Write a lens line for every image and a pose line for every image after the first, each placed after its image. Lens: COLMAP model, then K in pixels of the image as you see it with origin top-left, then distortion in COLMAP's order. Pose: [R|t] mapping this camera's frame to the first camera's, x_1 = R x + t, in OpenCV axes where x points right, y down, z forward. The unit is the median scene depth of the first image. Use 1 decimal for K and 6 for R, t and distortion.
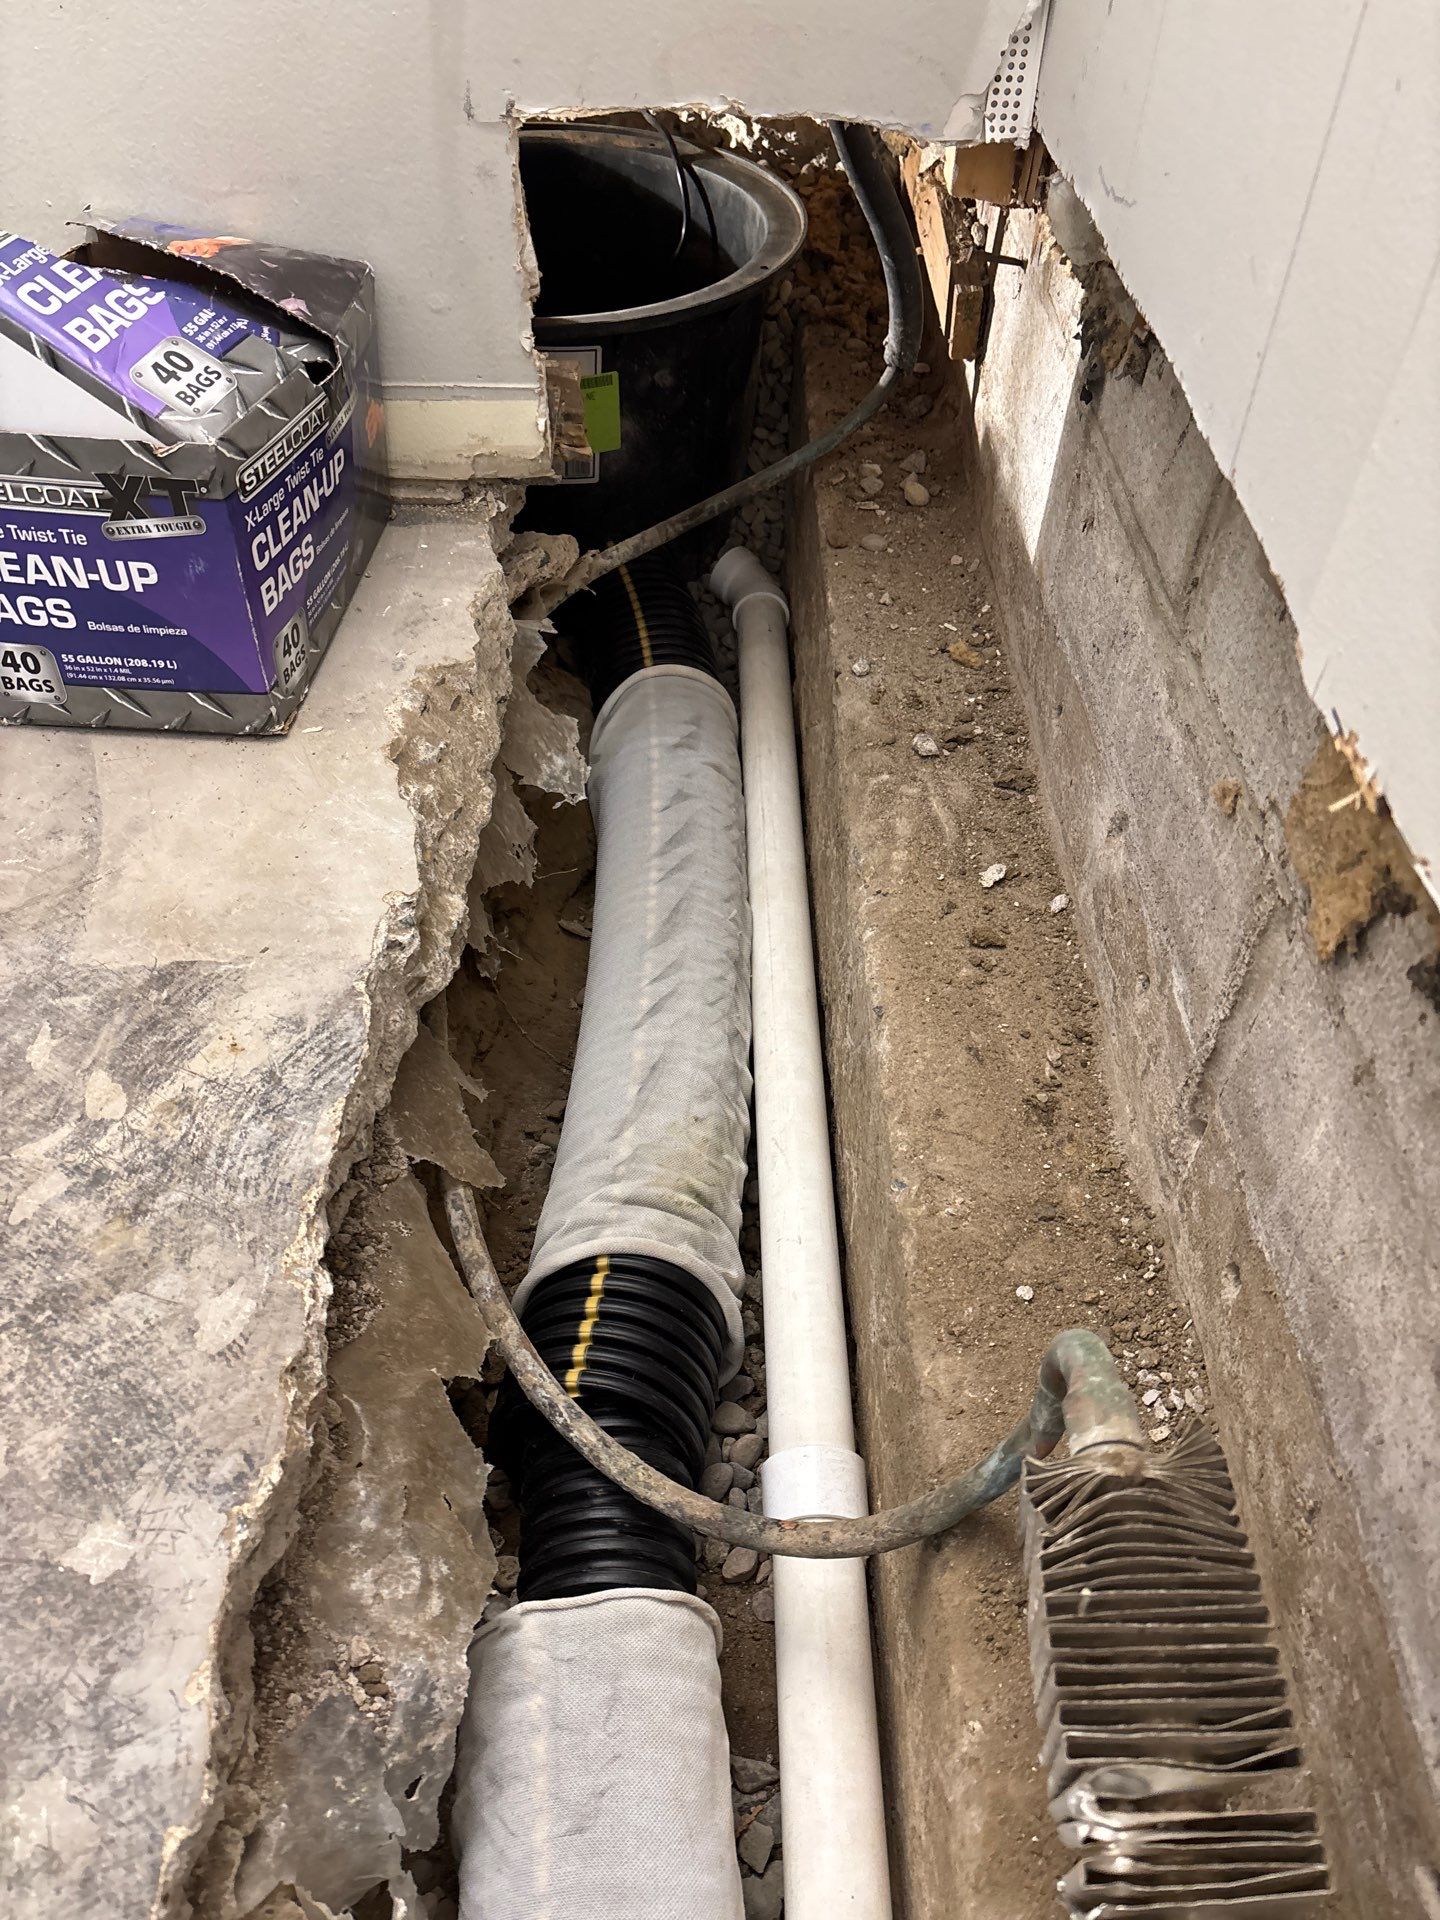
lens RADIAL K [[1413.4, 0, 718.5], [0, 1413.4, 956.4], [0, 0, 1]] dist [-0.000300, 0.003535]
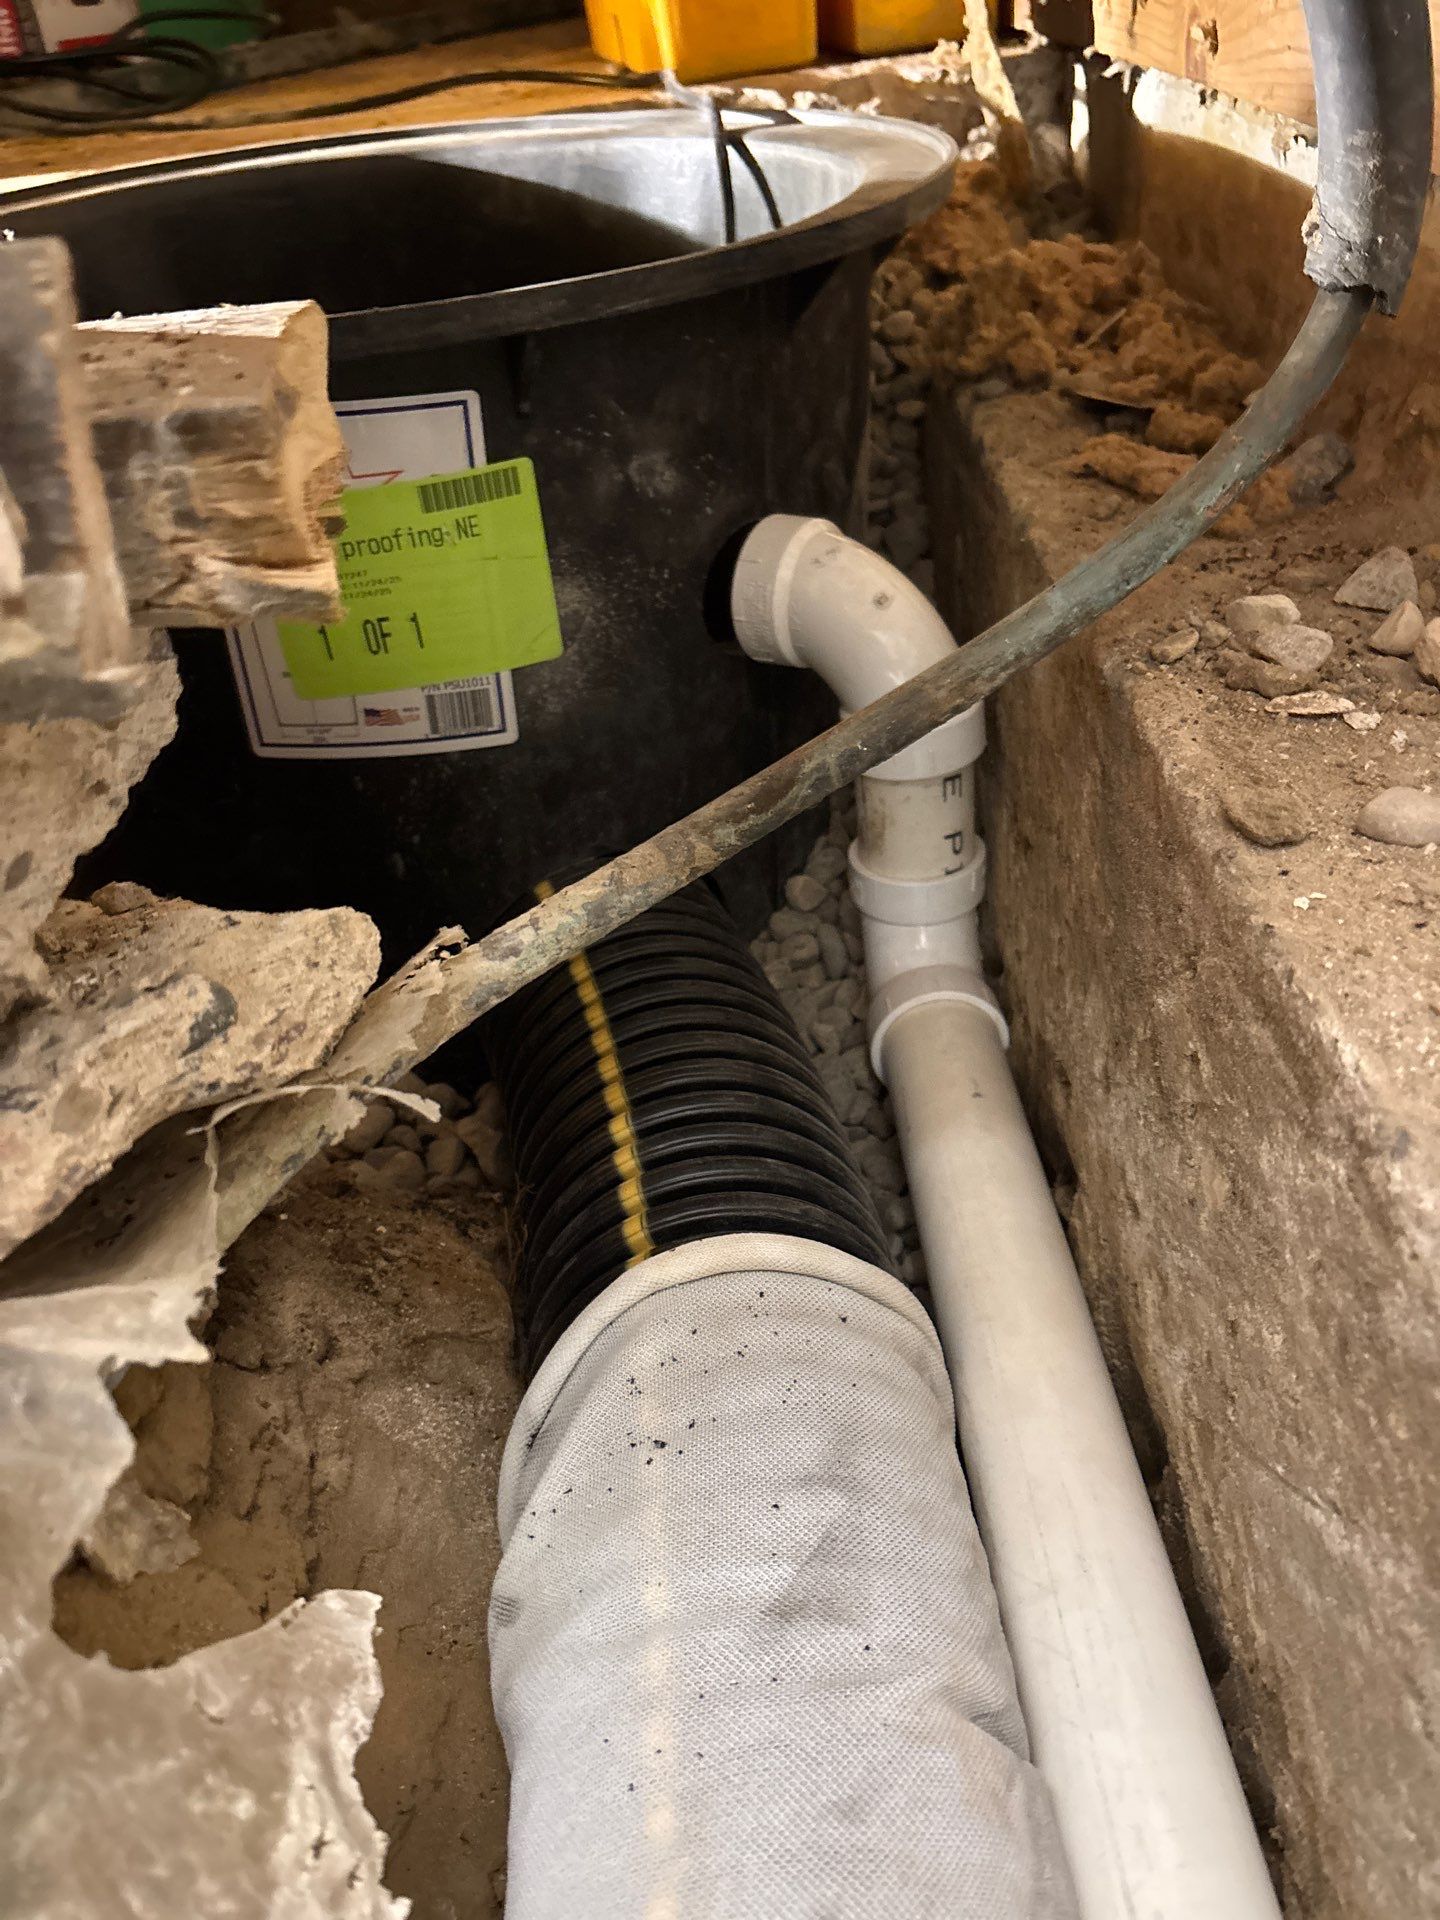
lens RADIAL K [[1413.4, 0, 721.1], [0, 1413.4, 961.3], [0, 0, 1]] dist [-0.000300, 0.003535]
pose [[0.994646, -0.094386, -0.042079, -0.018177], [0.084866, 0.978389, -0.188553, -0.221170], [0.058967, 0.183972, 0.981161, 0.708441]]
